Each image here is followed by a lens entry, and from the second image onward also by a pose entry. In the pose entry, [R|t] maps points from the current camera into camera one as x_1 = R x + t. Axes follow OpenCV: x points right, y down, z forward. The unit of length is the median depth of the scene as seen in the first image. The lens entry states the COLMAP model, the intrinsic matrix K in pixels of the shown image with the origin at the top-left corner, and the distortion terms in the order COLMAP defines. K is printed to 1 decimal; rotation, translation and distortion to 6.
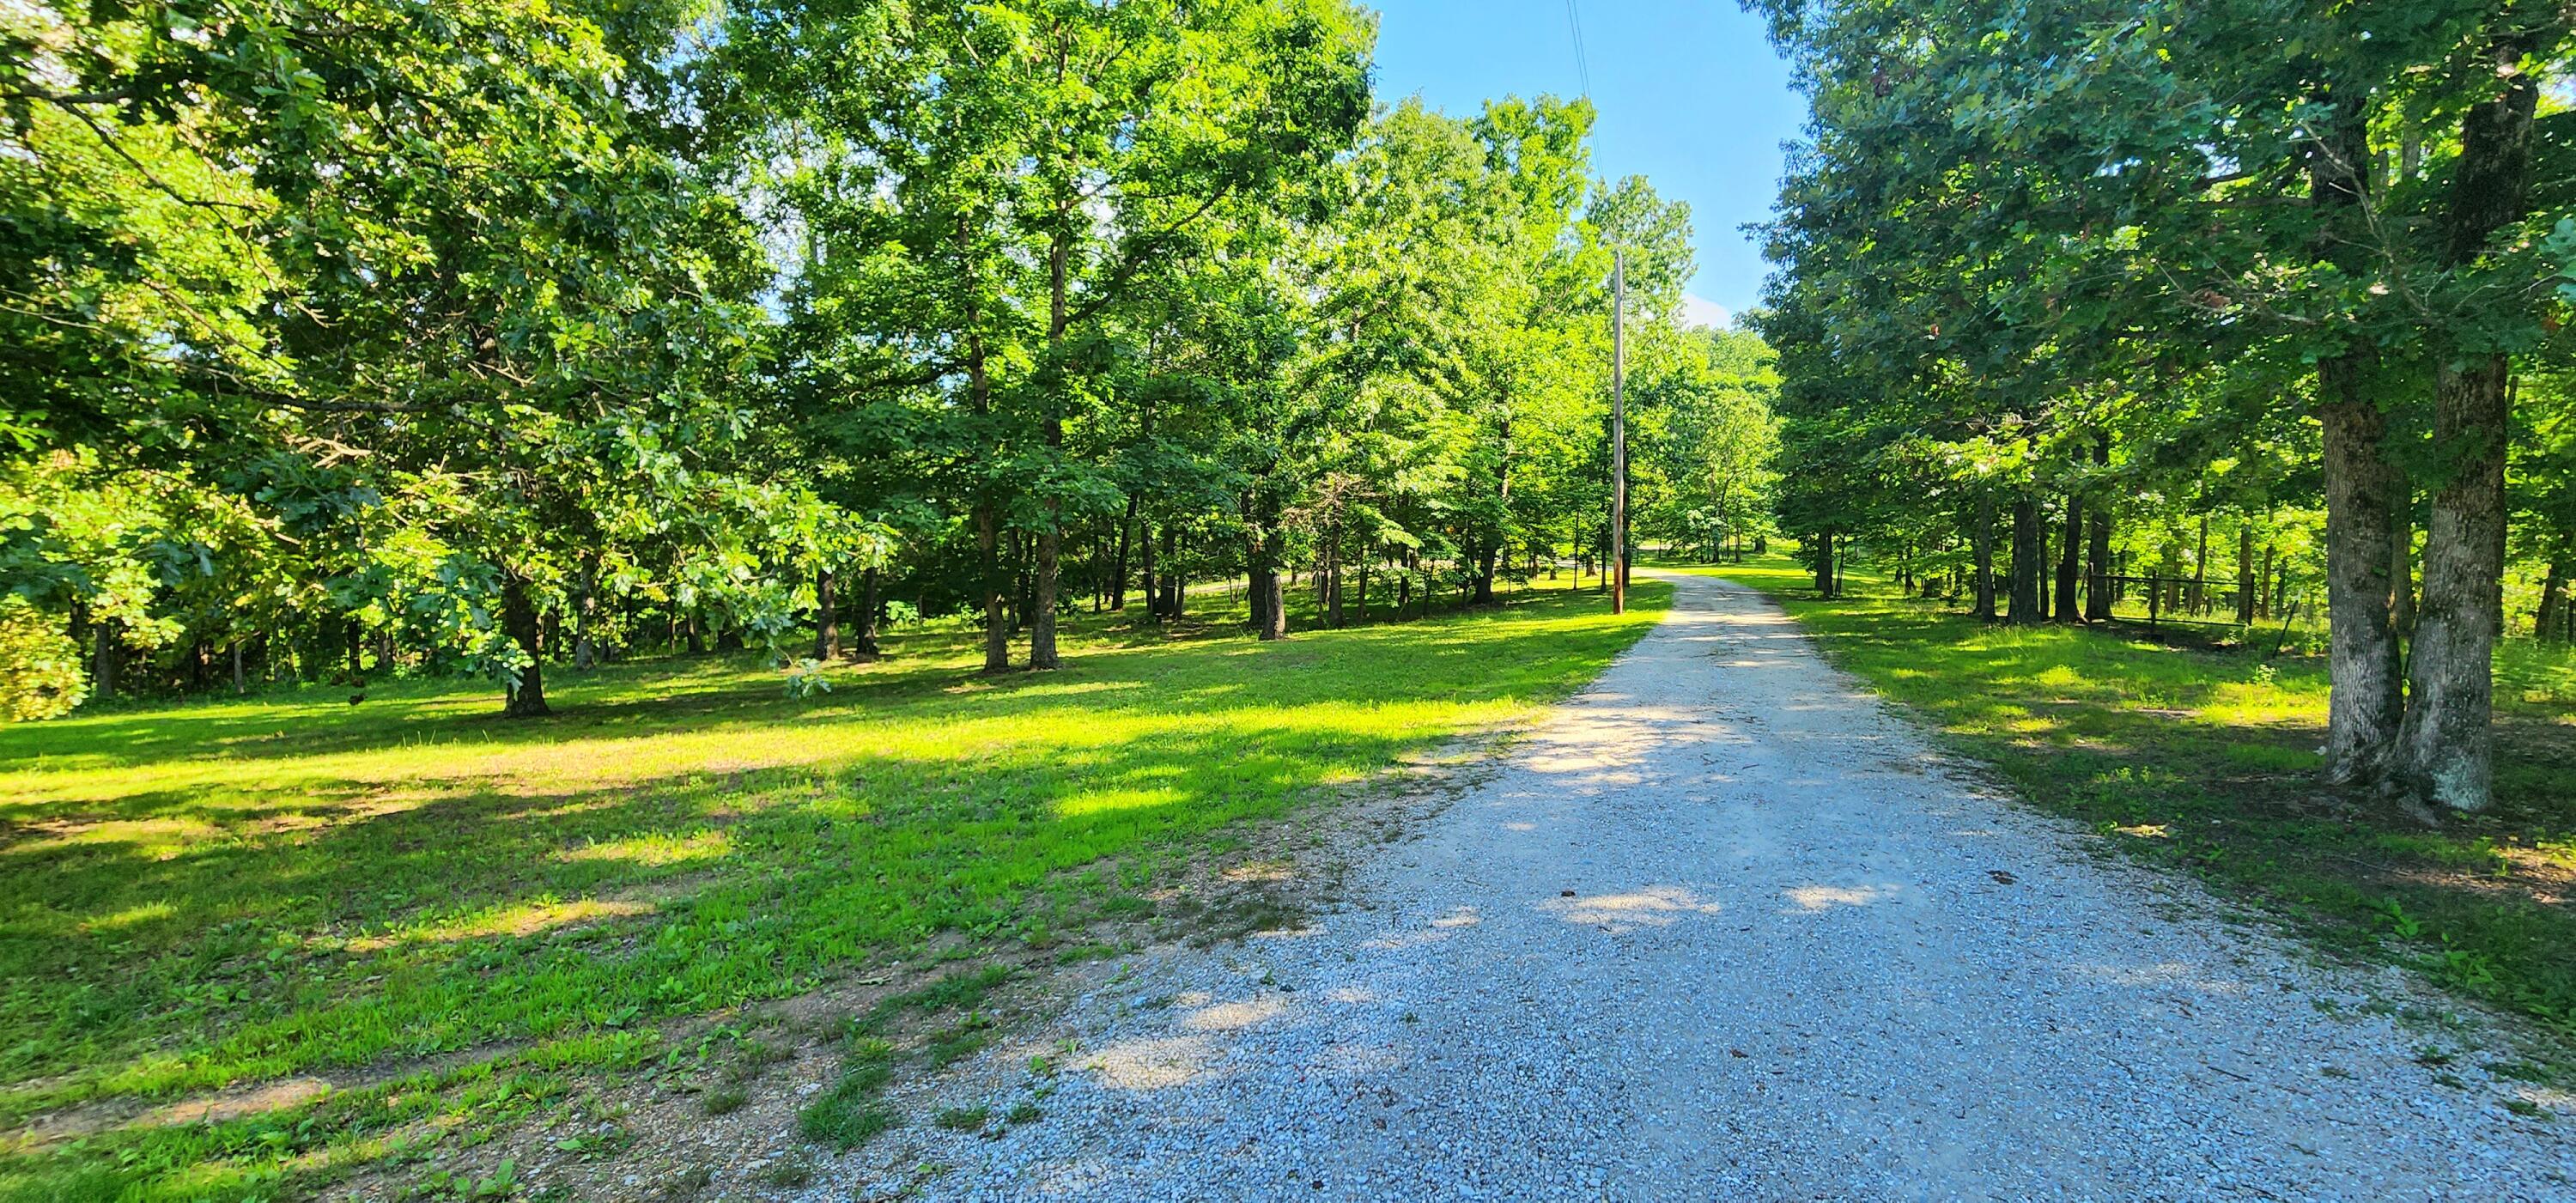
lens RADIAL K [[1063.0, 0, 1319.9], [0, 1063.0, 580.8], [0, 0, 1]] dist [0.000729, 0.001166]
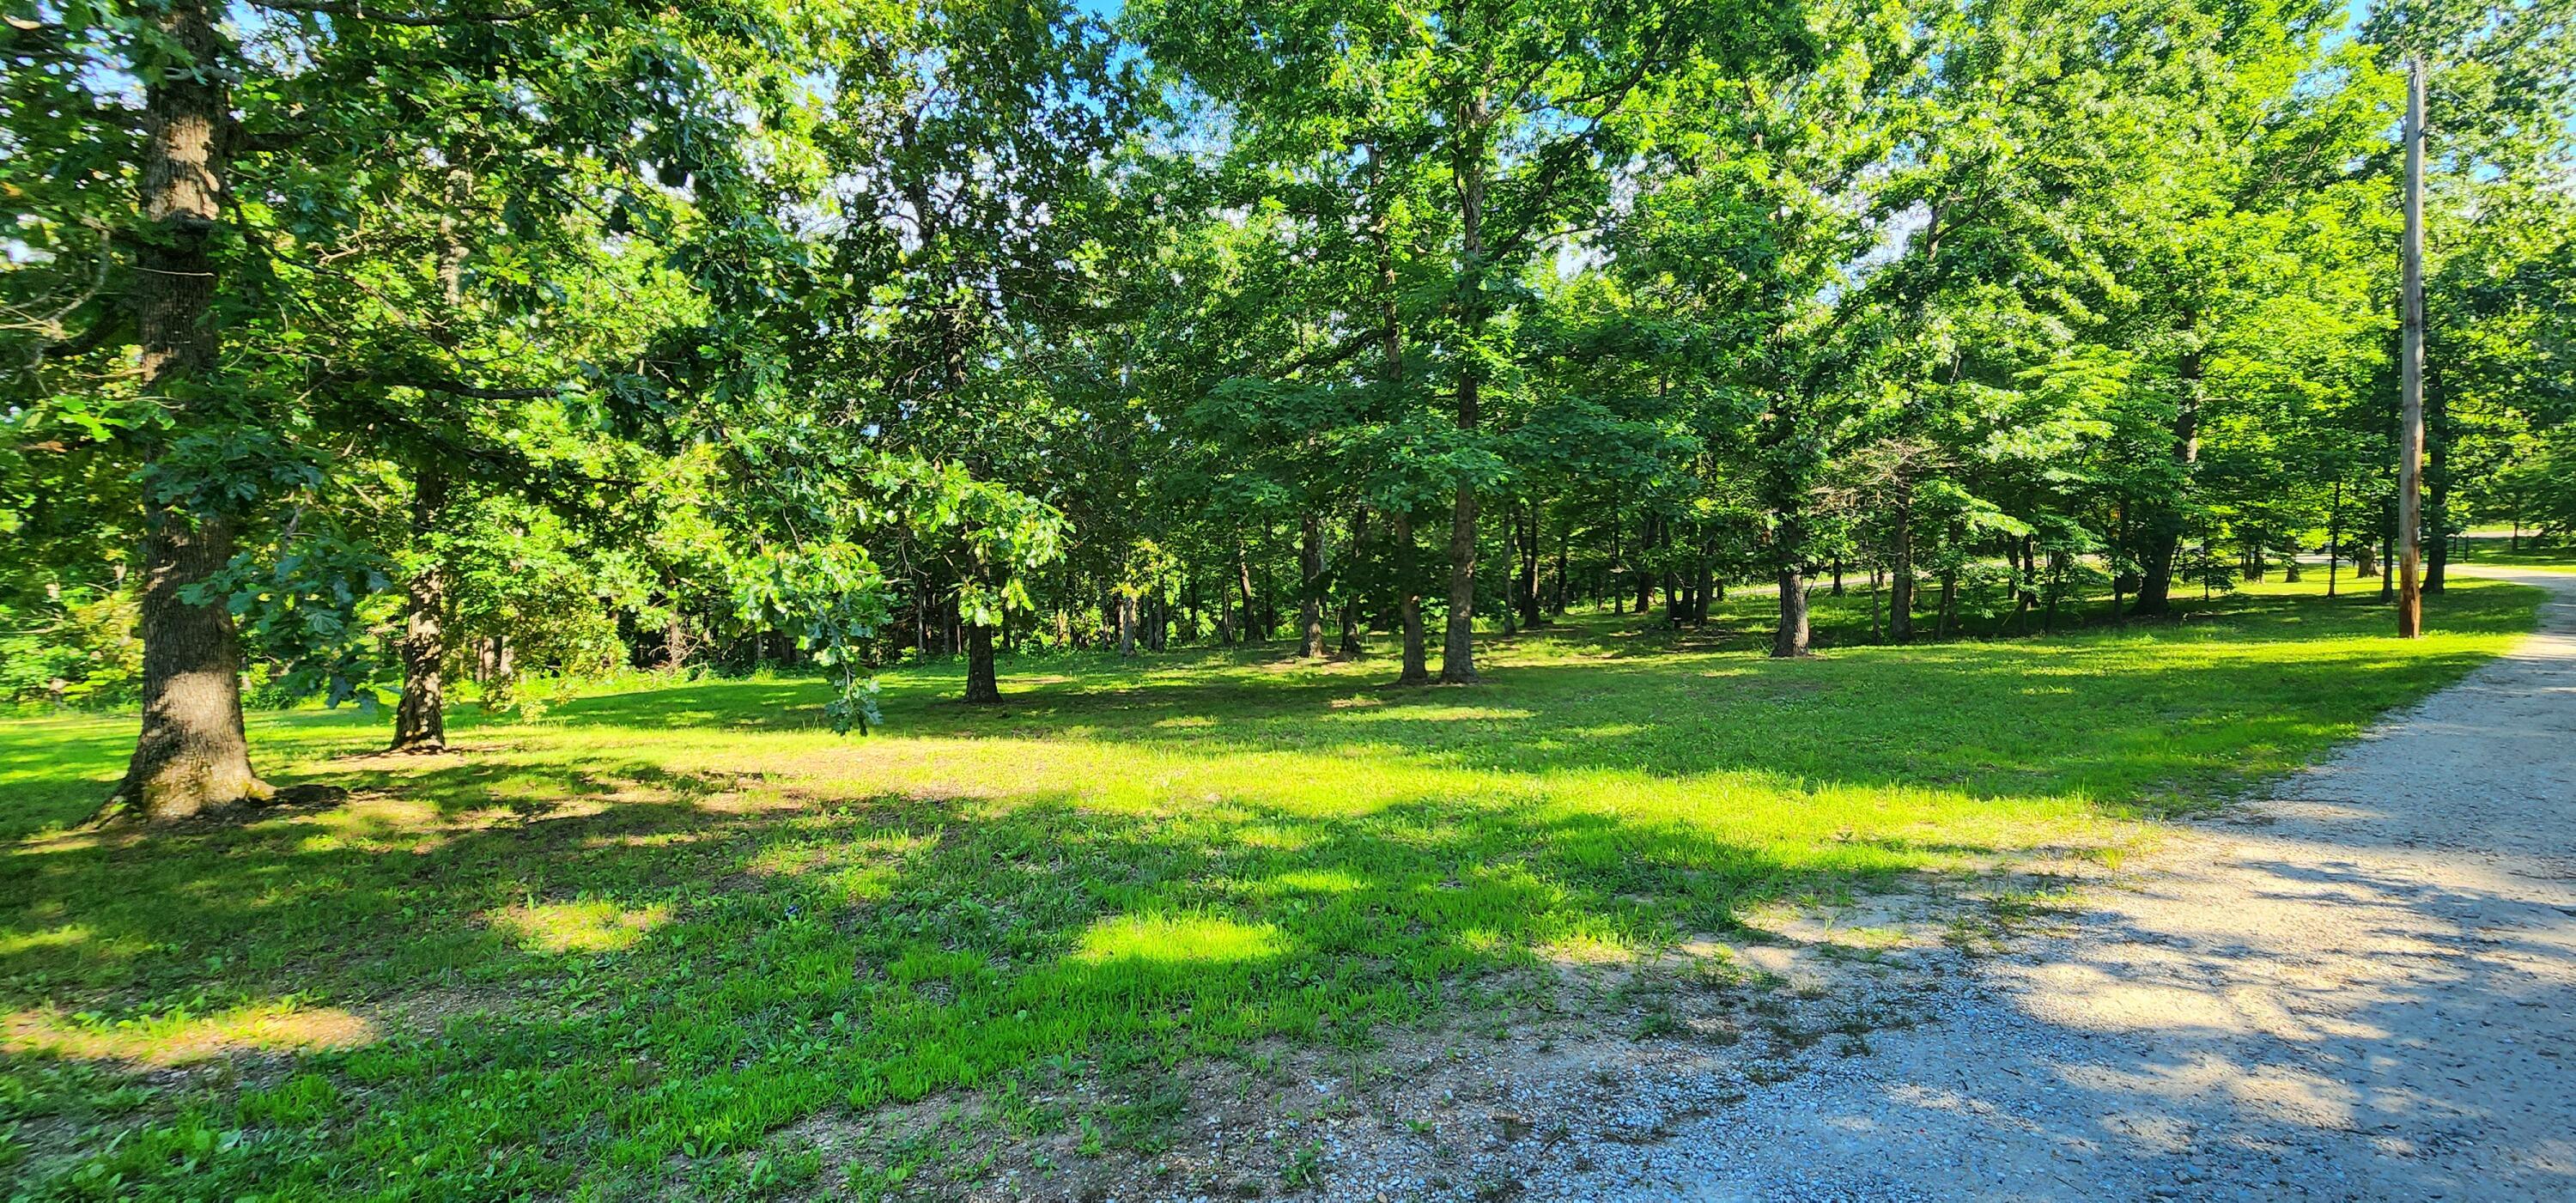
lens RADIAL K [[1063.0, 0, 1319.9], [0, 1063.0, 580.8], [0, 0, 1]] dist [0.000729, 0.001166]
pose [[0.860164, 0.005840, -0.509984, 0.045589], [-0.005322, 0.999983, 0.002474, -0.000204], [0.509990, 0.000586, 0.860180, 0.124556]]
